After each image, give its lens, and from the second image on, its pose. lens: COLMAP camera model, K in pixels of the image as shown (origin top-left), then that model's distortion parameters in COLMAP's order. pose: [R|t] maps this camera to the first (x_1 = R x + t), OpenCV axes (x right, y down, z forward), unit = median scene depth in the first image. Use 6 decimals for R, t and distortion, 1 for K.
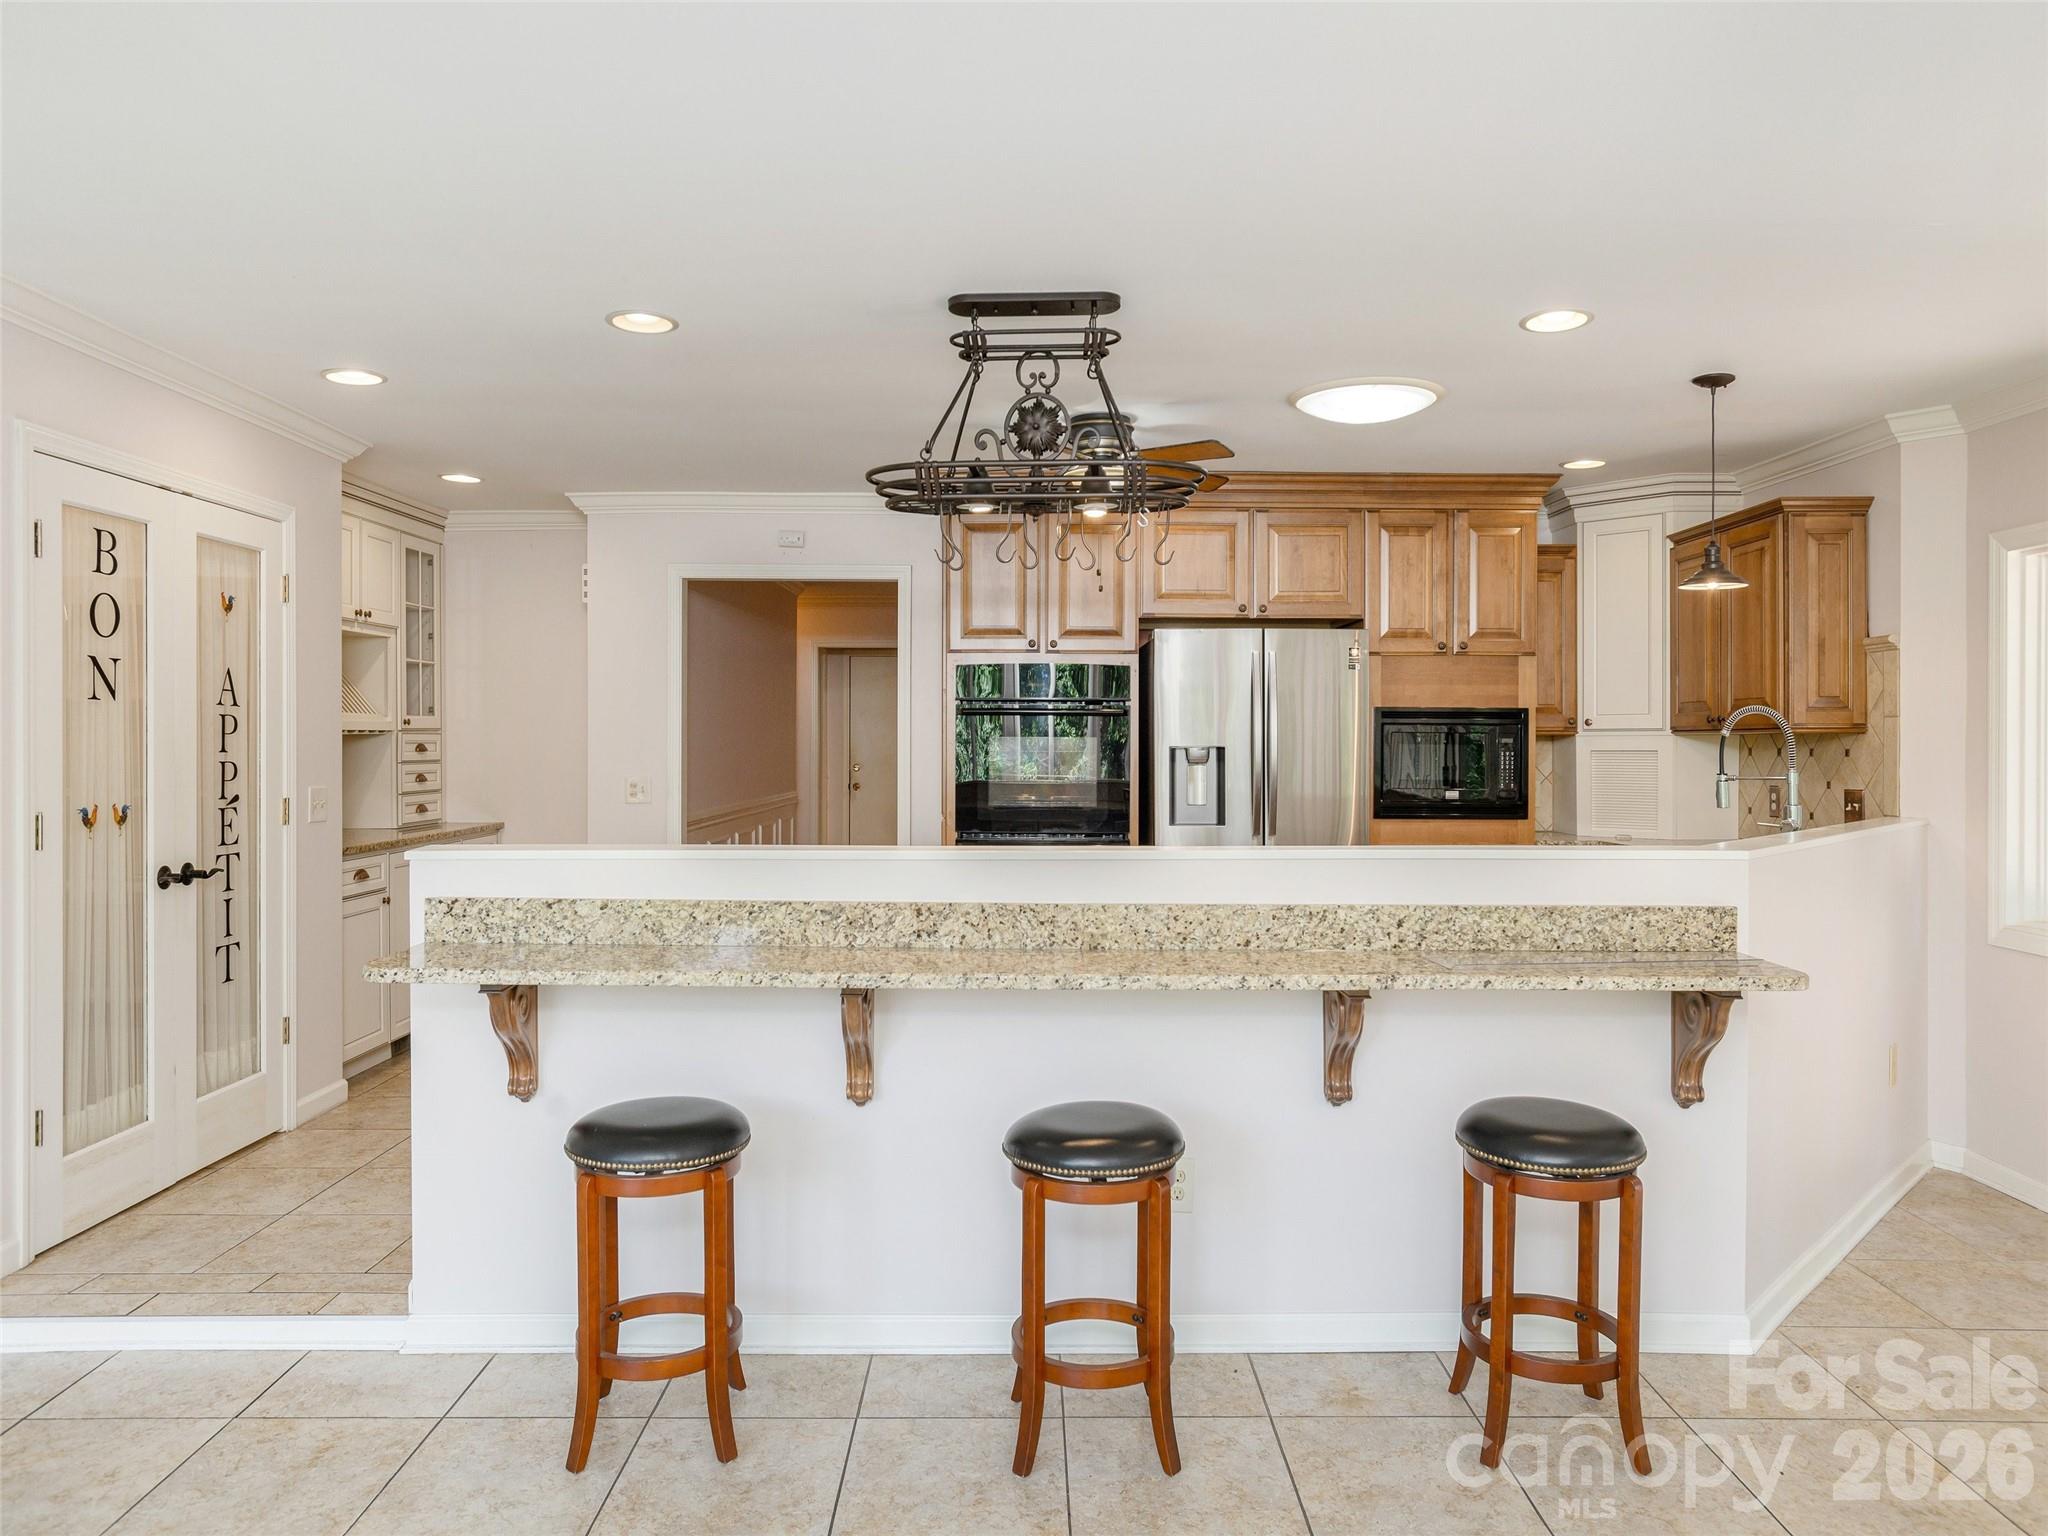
lens RADIAL K [[1374.2, 0, 1136.4], [0, 1374.2, 745.8], [0, 0, 1]] dist [-0.036677, 0.029202]
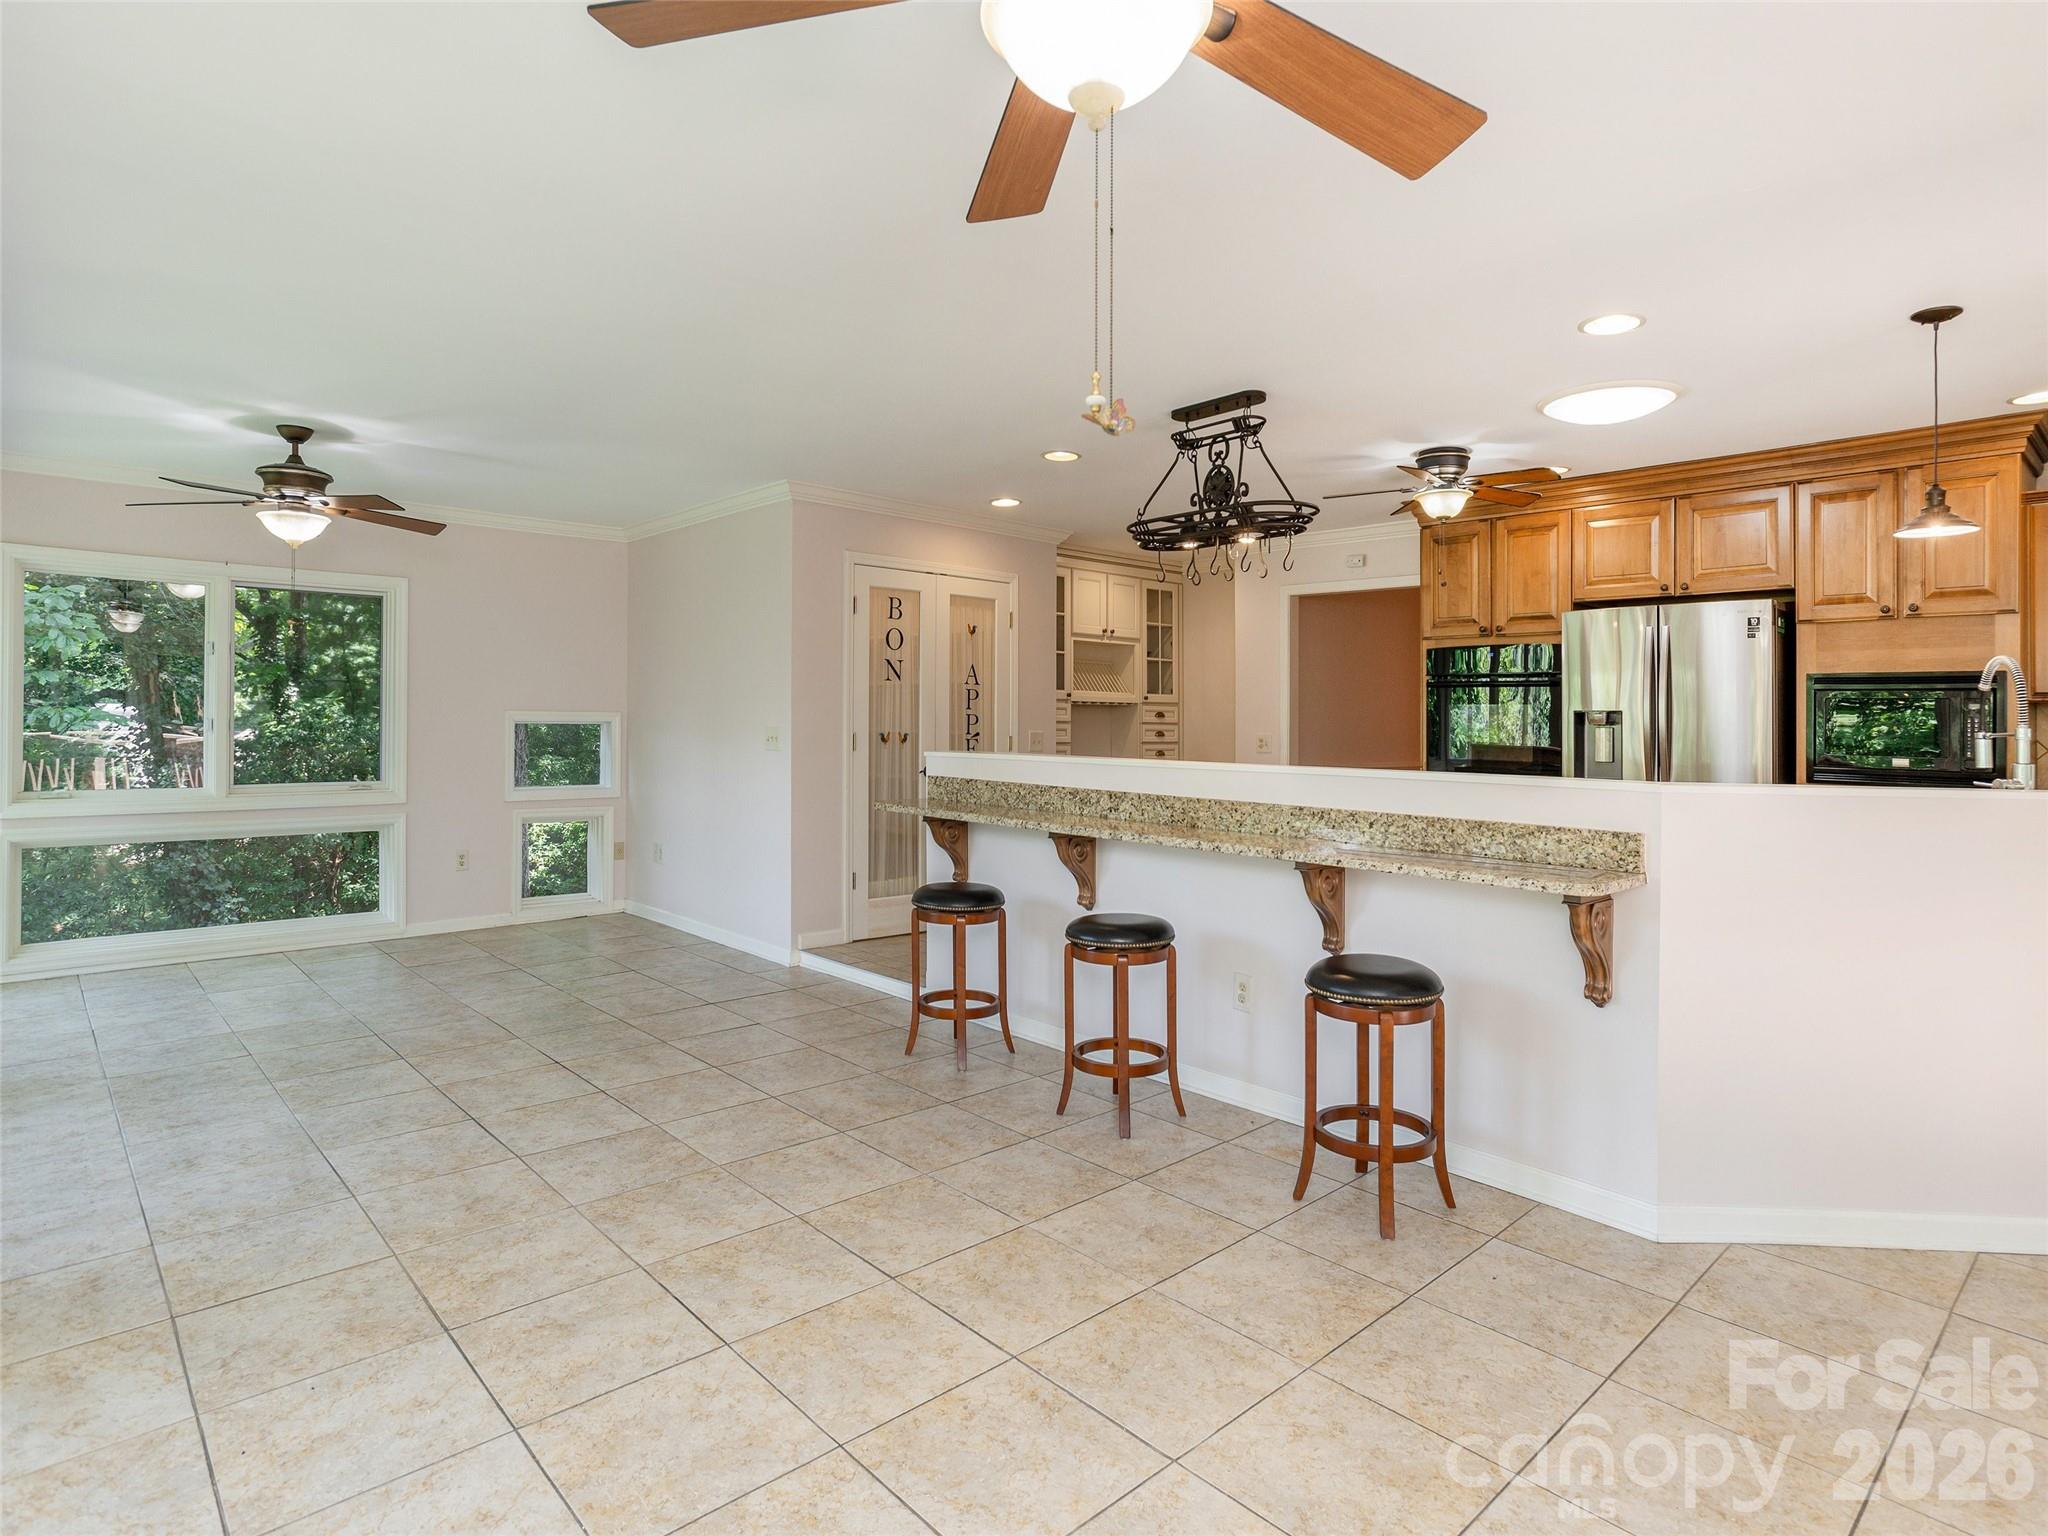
lens RADIAL K [[1160.9, 0, 1018.0], [0, 1160.9, 730.0], [0, 0, 1]] dist [-0.042688, 0.031607]
pose [[0.656572, 0.012619, -0.754158, 0.725058], [-0.015777, 0.999871, 0.002994, 0.034100], [0.754098, 0.009932, 0.656686, -0.003231]]
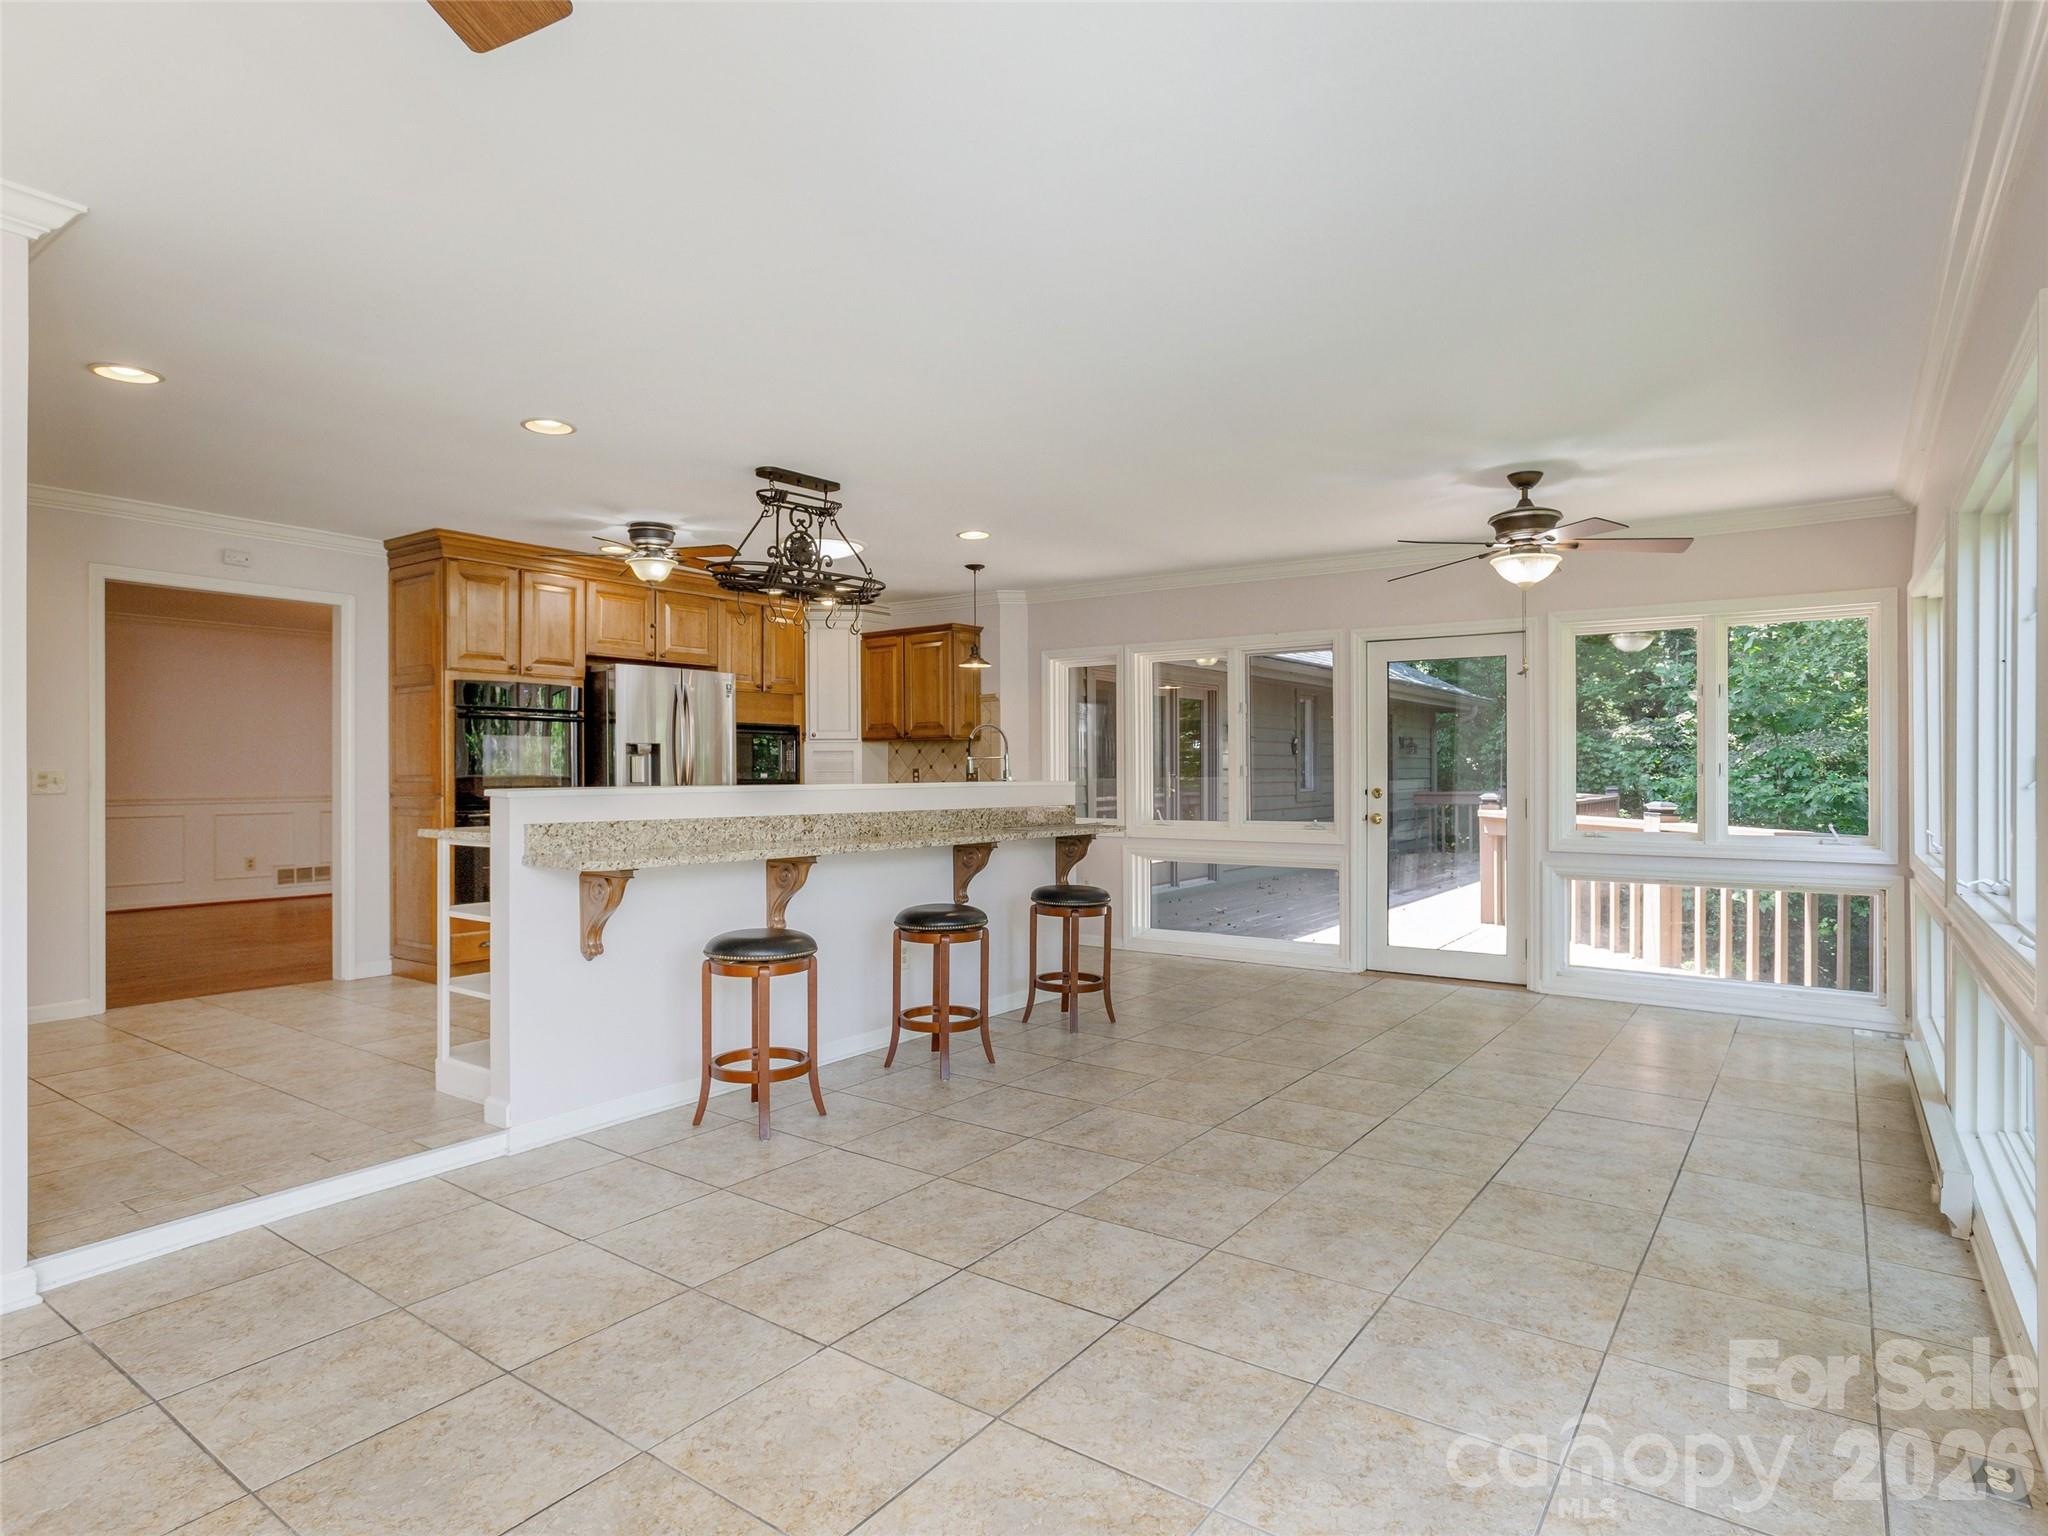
lens RADIAL K [[999.9, 0, 1024.0], [0, 999.9, 768.0], [0, 0, 1]] dist [-0.021320, 0.001125]
pose [[0.640206, -0.003910, 0.768193, -0.848262], [0.006958, 0.999976, -0.000709, 0.049990], [-0.768172, 0.005798, 0.640217, -0.041371]]
